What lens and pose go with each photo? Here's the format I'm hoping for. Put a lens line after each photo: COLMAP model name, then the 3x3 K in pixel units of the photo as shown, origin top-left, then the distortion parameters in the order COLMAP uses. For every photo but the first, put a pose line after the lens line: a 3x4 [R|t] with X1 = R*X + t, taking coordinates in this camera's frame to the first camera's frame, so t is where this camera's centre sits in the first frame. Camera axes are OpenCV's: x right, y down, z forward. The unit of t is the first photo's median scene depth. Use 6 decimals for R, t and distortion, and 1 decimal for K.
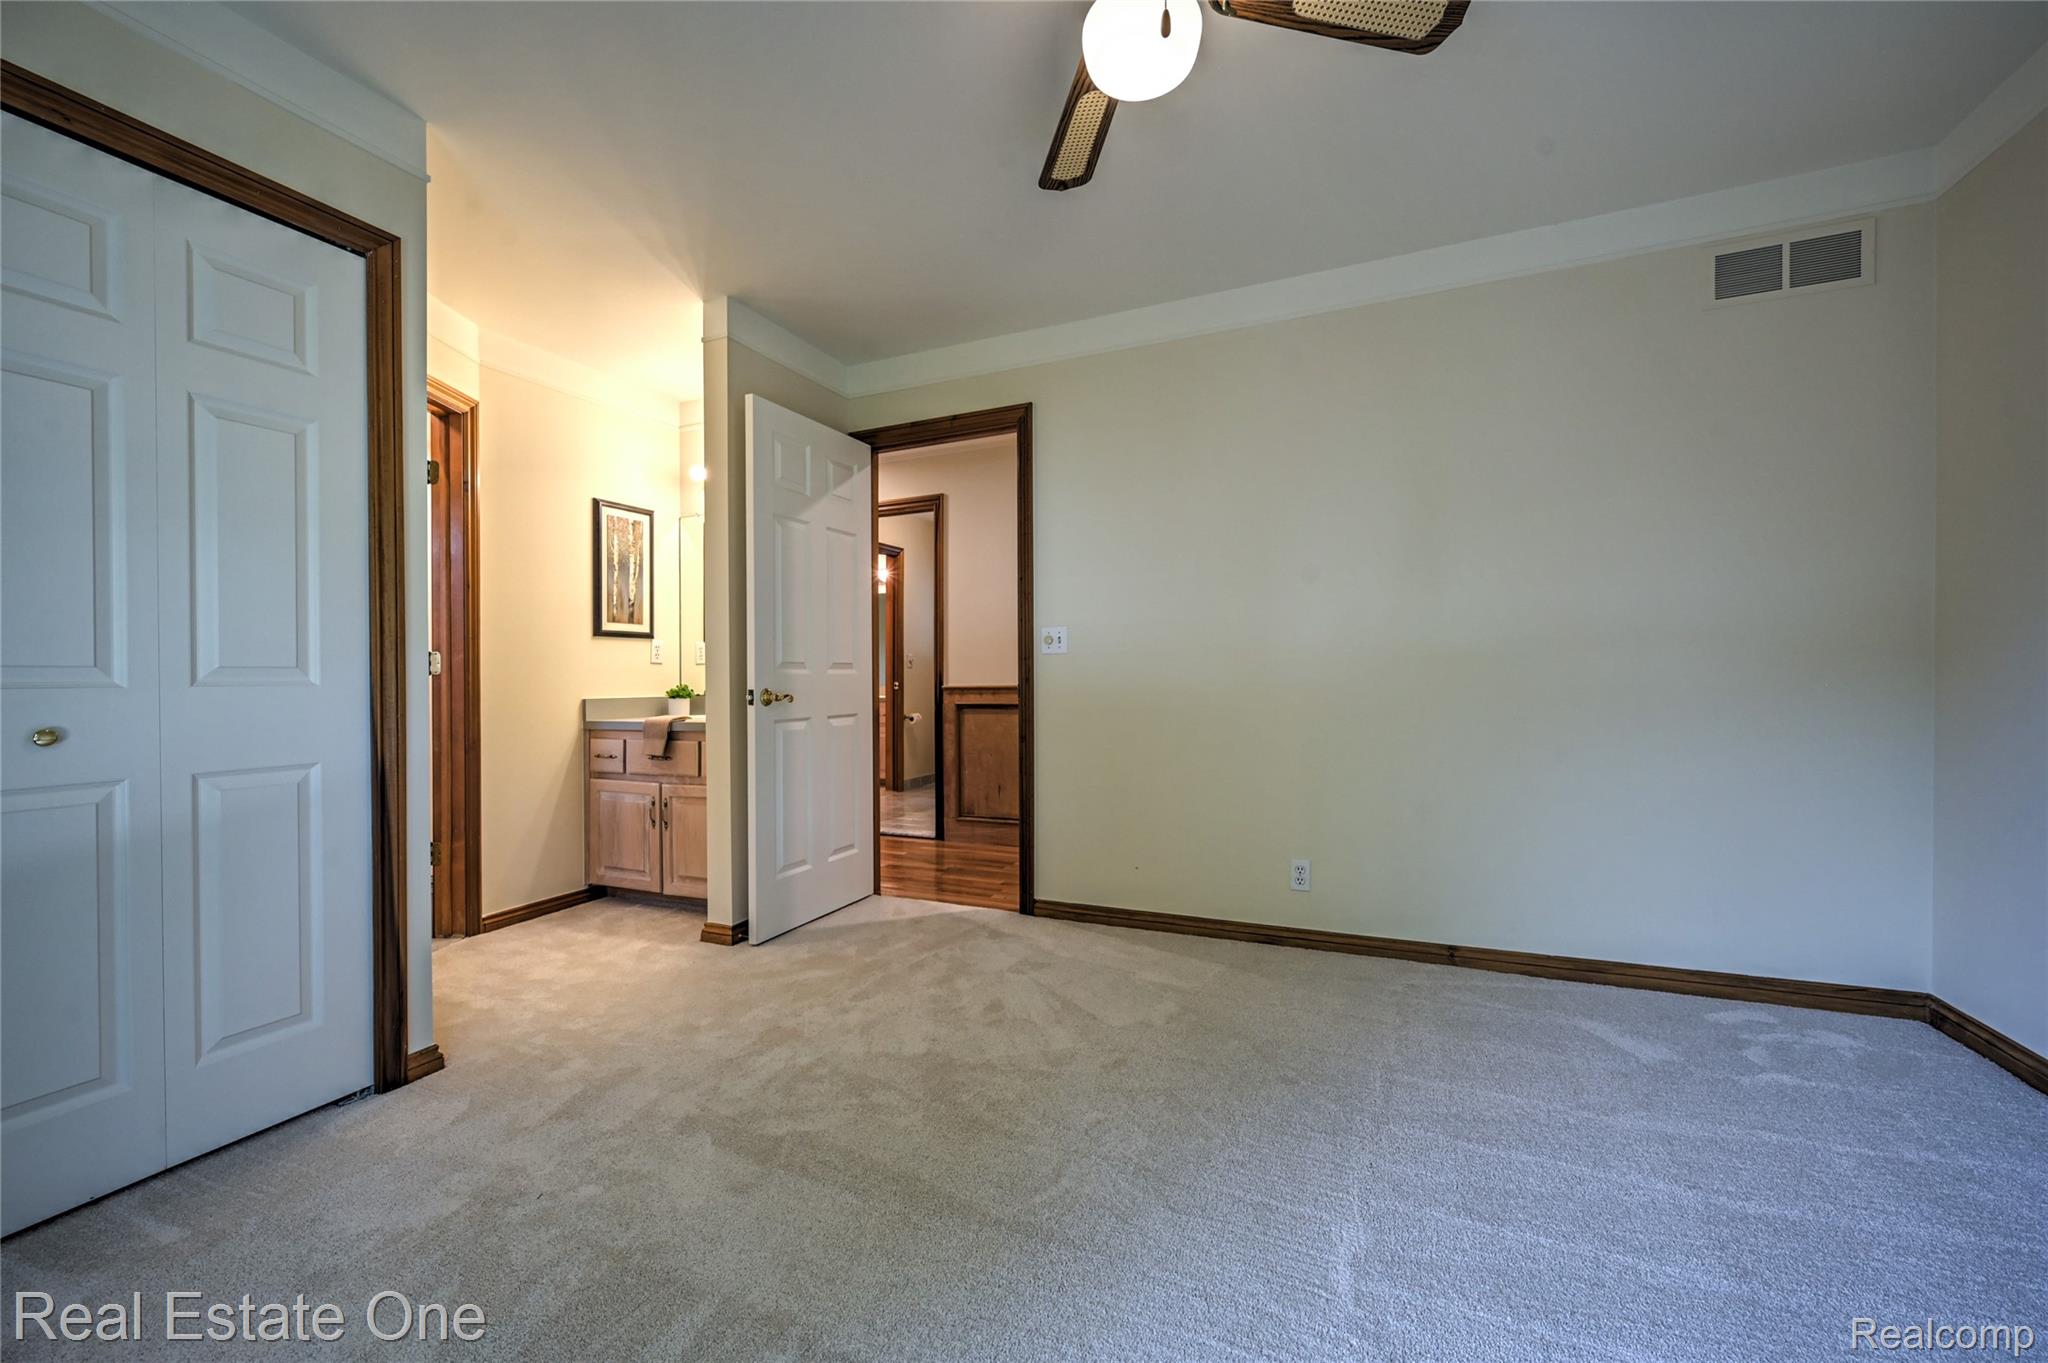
lens RADIAL K [[837.0, 0, 1024.8], [0, 837.0, 671.9], [0, 0, 1]] dist [0.000081, -0.000566]
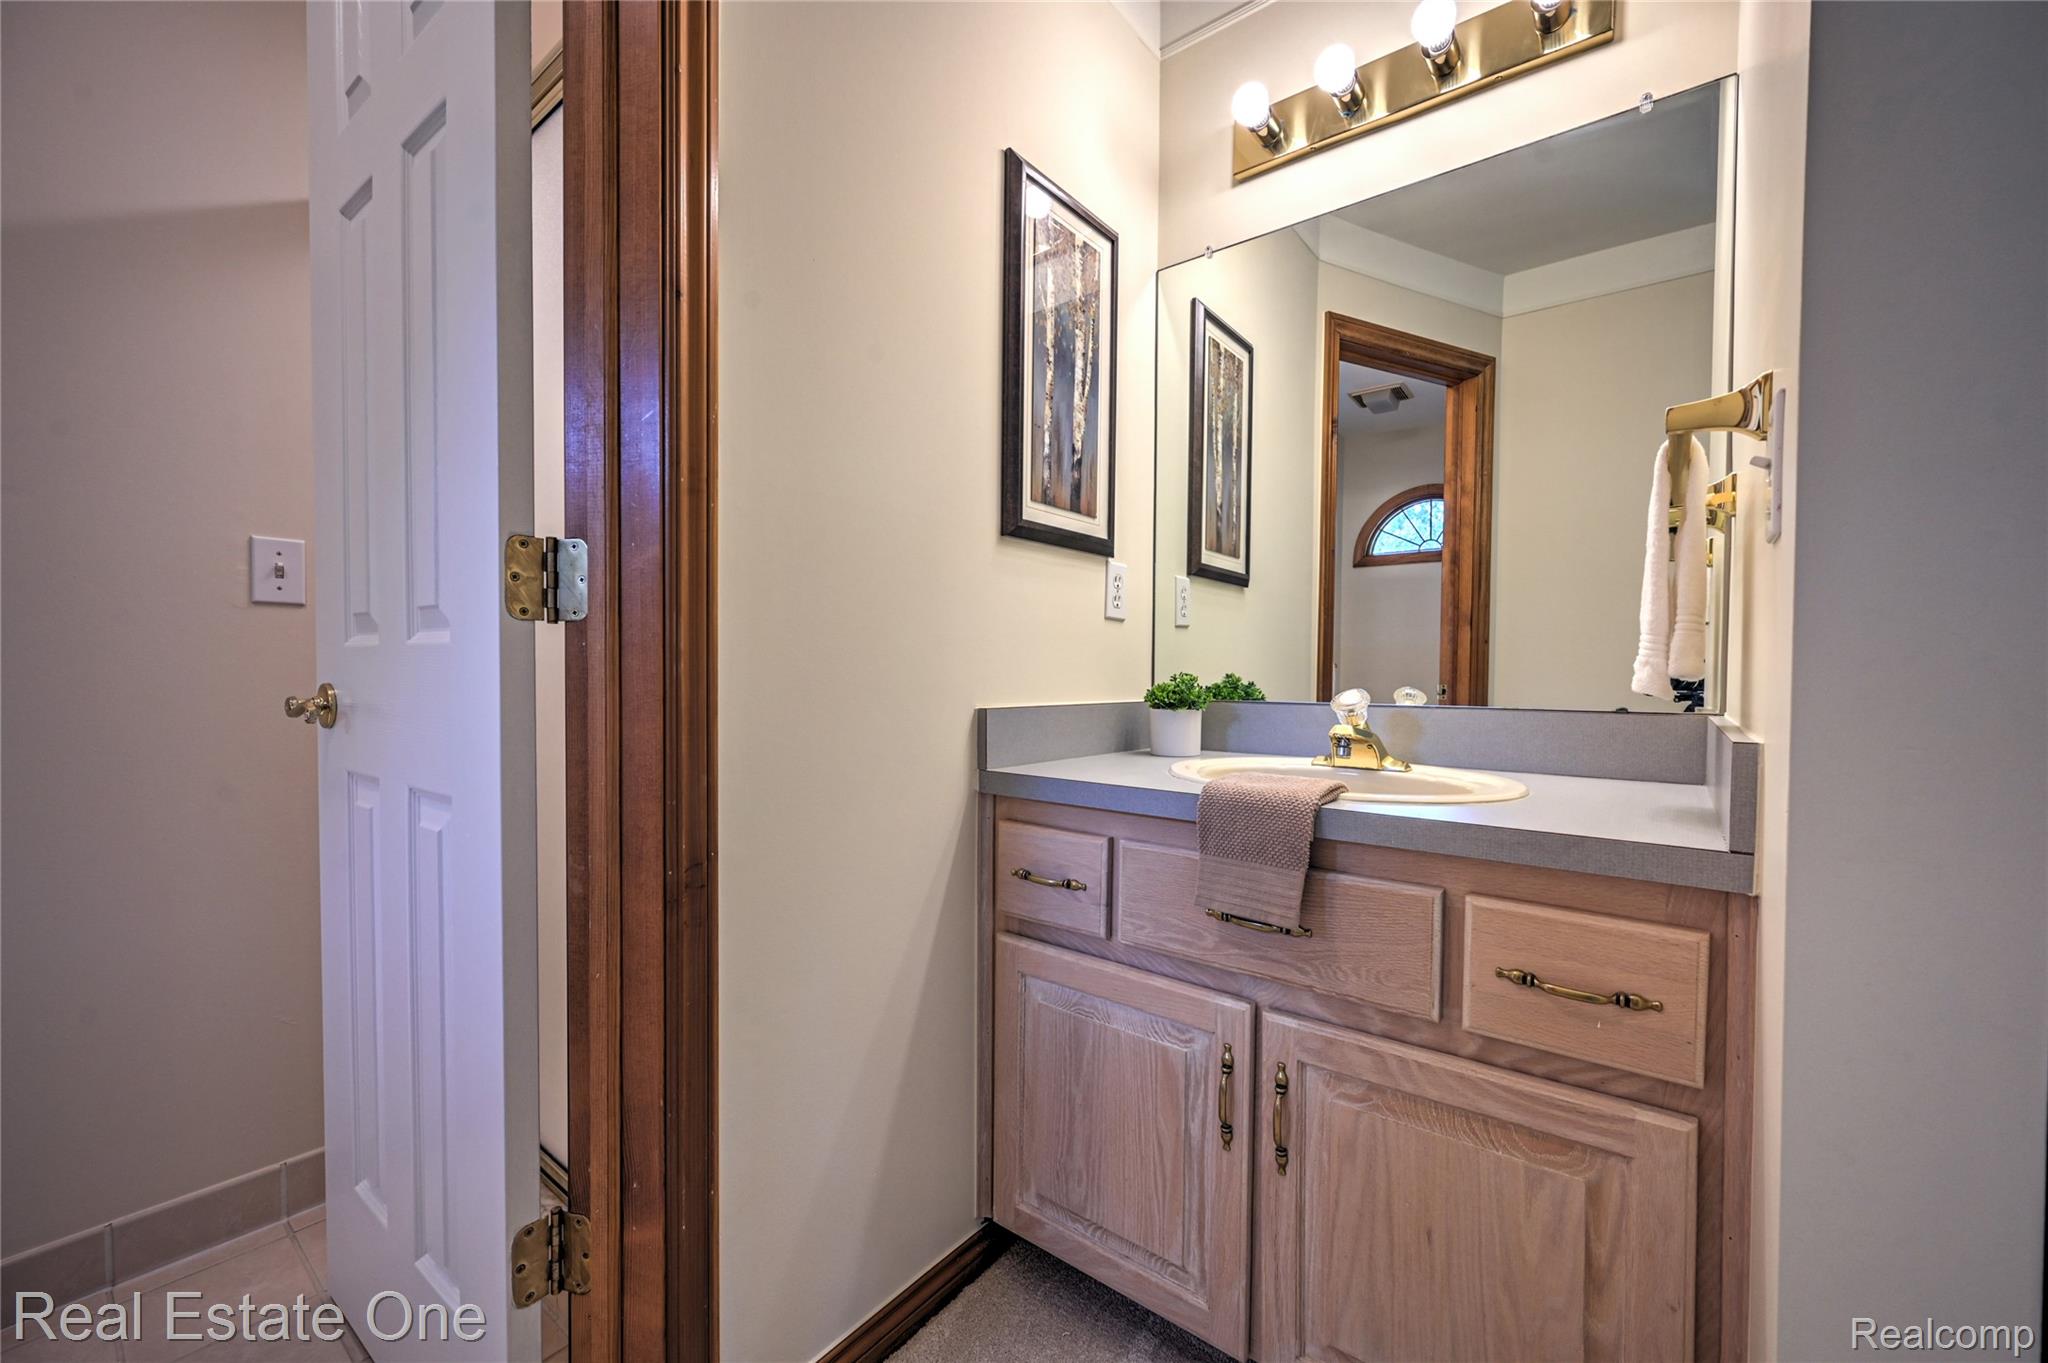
lens RADIAL K [[837.0, 0, 1025.8], [0, 837.0, 693.5], [0, 0, 1]] dist [0.000081, -0.000566]
pose [[0.967438, 0.024719, -0.251898, -0.422191], [-0.016155, 0.999221, 0.036011, 0.012646], [0.252592, -0.030769, 0.967084, 0.665146]]
